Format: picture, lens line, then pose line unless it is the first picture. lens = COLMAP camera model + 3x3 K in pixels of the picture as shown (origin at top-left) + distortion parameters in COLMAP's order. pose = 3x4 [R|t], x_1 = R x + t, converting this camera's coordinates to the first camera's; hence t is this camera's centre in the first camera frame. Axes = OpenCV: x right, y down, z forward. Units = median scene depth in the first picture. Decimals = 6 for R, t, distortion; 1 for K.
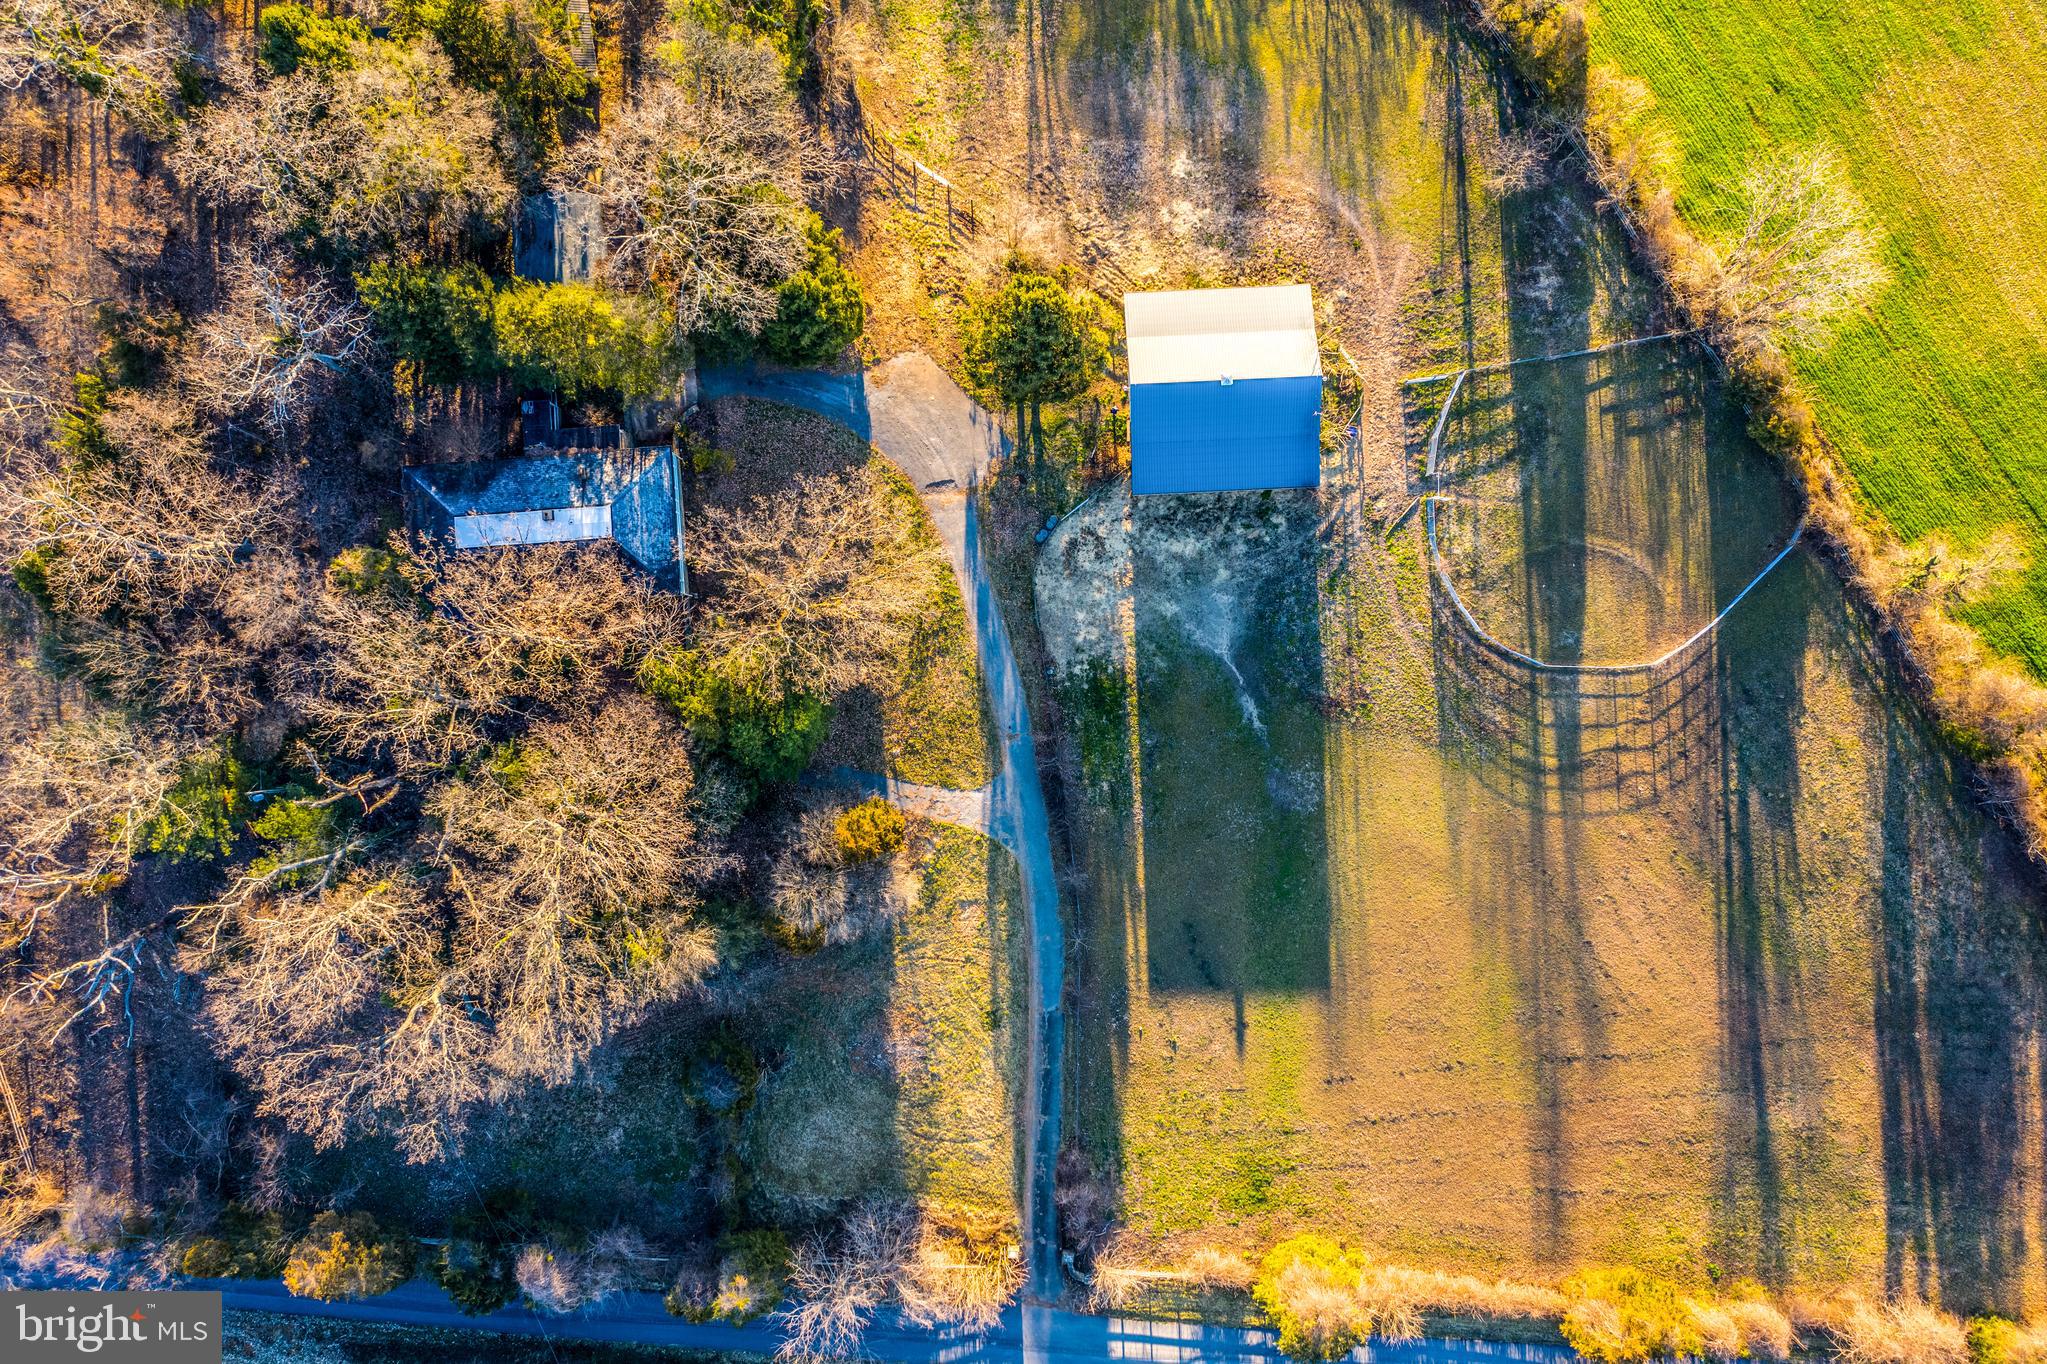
lens RADIAL K [[1628.0, 0, 1023.5], [0, 1628.0, 682.0], [0, 0, 1]] dist [-0.004795, 0.007403]
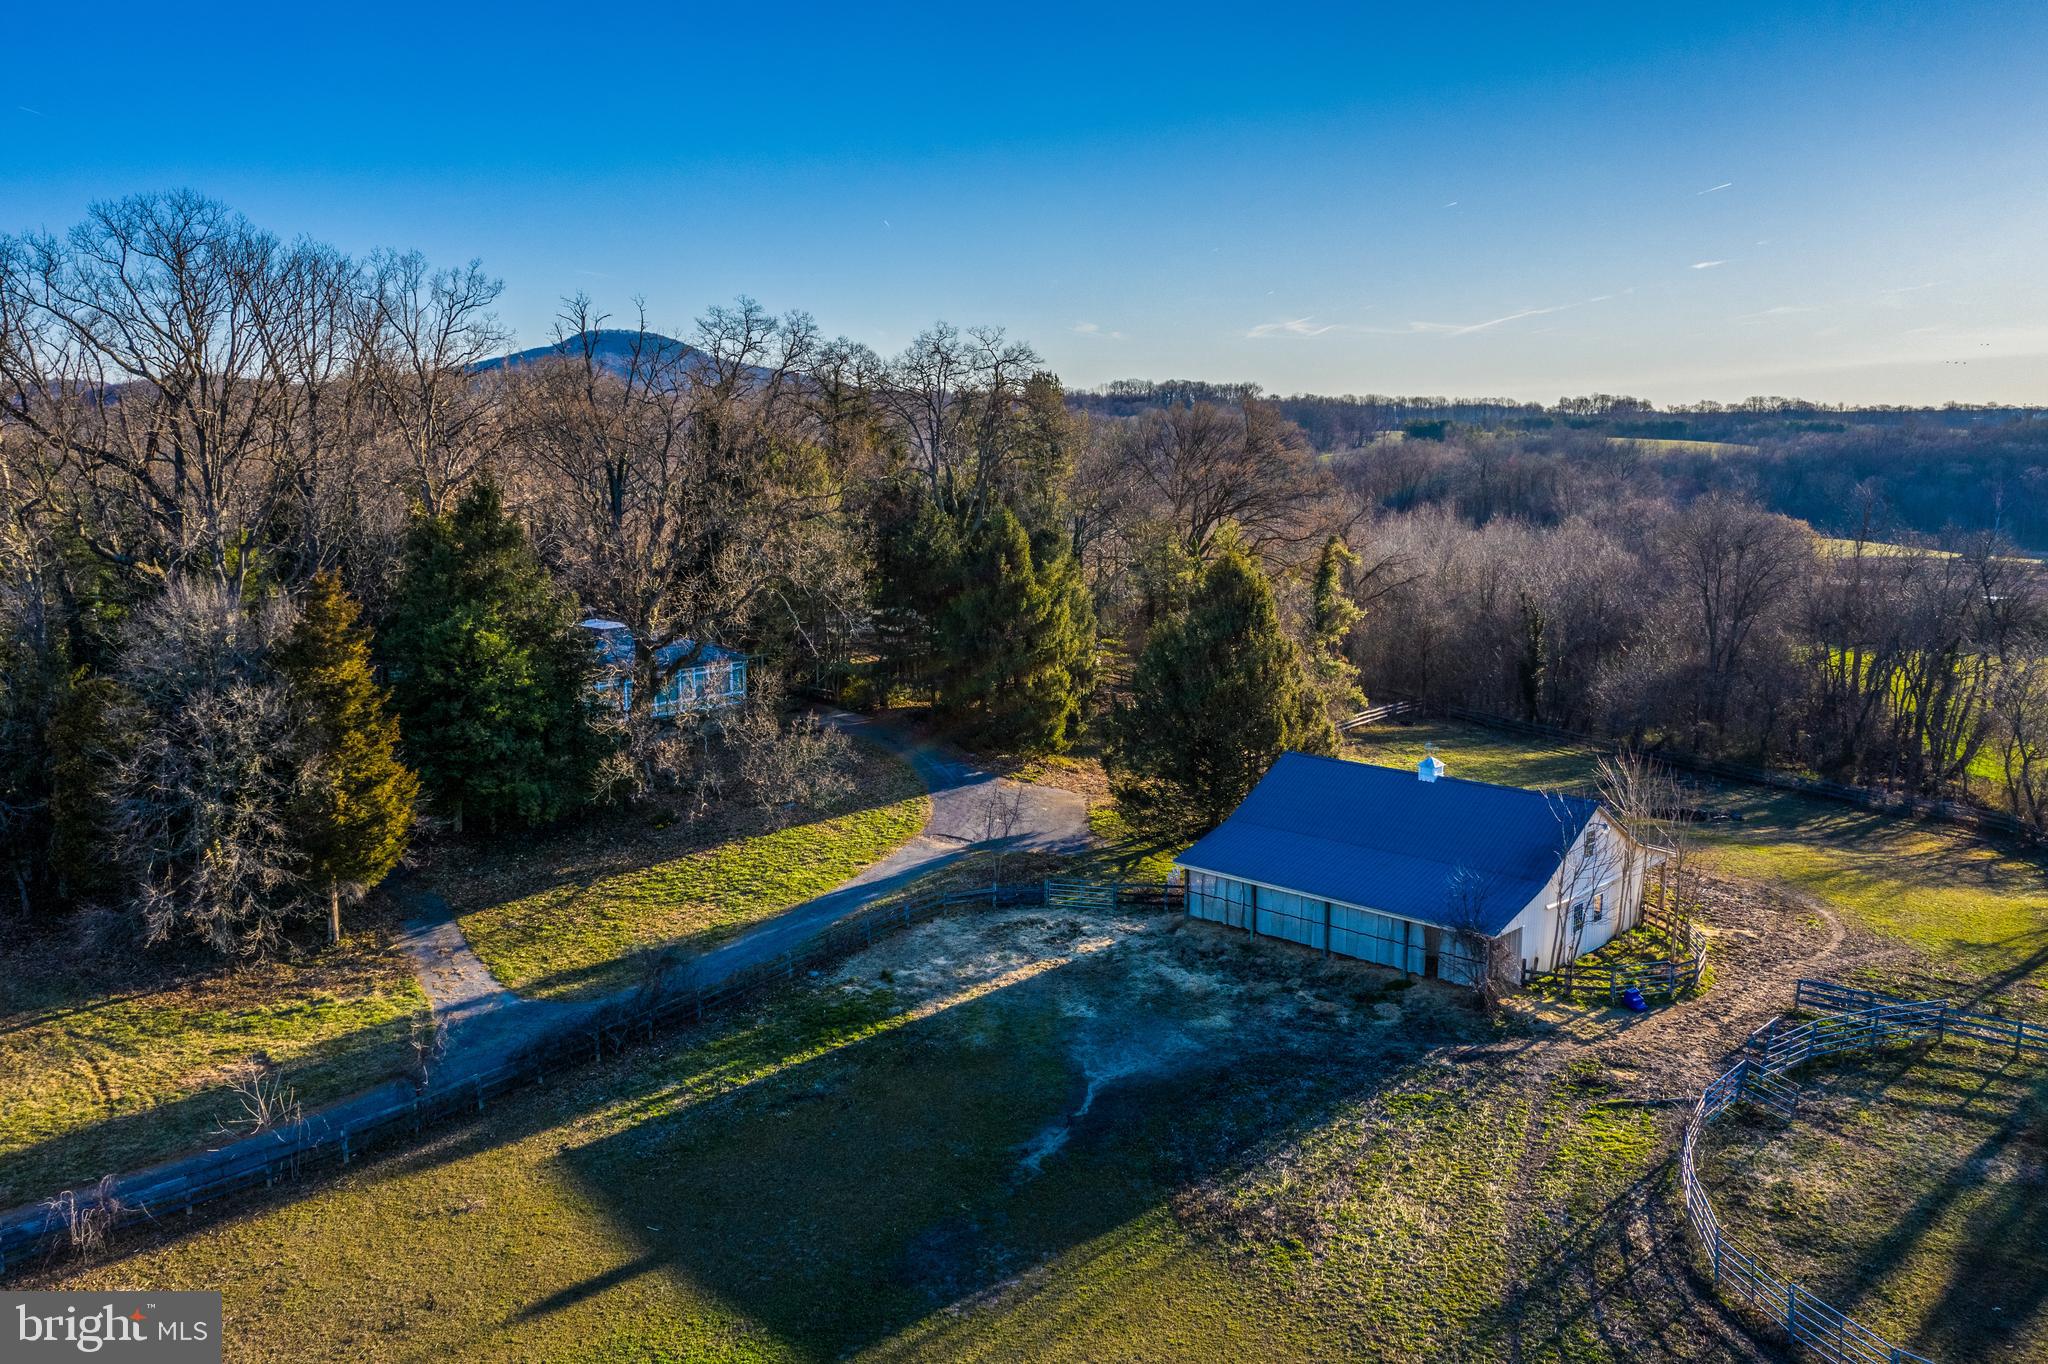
lens RADIAL K [[1628.8, 0, 1024.0], [0, 1628.8, 682.0], [0, 0, 1]] dist [-0.004795, 0.007403]
pose [[0.690088, 0.128851, -0.712163, 0.396743], [-0.723418, 0.151505, -0.673582, 0.264242], [0.021105, 0.980022, 0.197765, 0.817597]]
